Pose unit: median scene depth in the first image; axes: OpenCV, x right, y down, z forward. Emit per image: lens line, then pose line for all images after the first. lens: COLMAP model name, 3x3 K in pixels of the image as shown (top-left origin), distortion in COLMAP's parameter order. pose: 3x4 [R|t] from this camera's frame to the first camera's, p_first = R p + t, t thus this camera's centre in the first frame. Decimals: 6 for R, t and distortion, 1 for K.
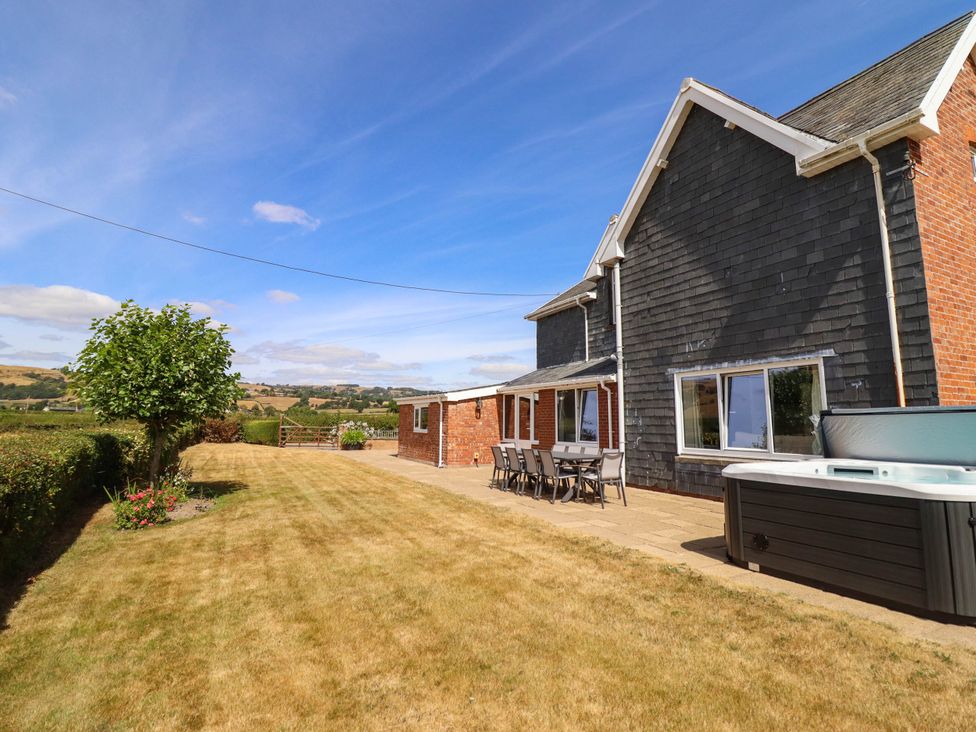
lens RADIAL K [[504.3, 0, 494.1], [0, 504.3, 351.3], [0, 0, 1]] dist [-0.001116, -0.014611]
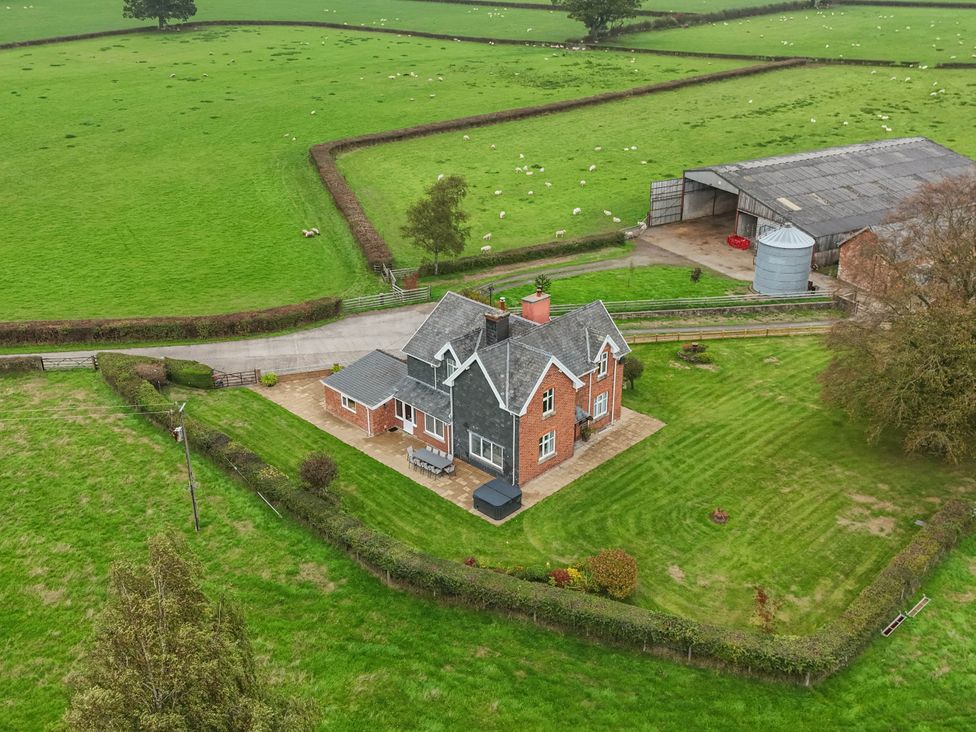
lens RADIAL K [[981.2, 0, 499.9], [0, 981.2, 348.4], [0, 0, 1]] dist [0.030553, 0.000000]
pose [[0.947823, -0.133412, 0.289538, -0.749774], [-0.040577, 0.850349, 0.524652, -2.330645], [-0.316203, -0.509026, 0.800567, -2.378174]]
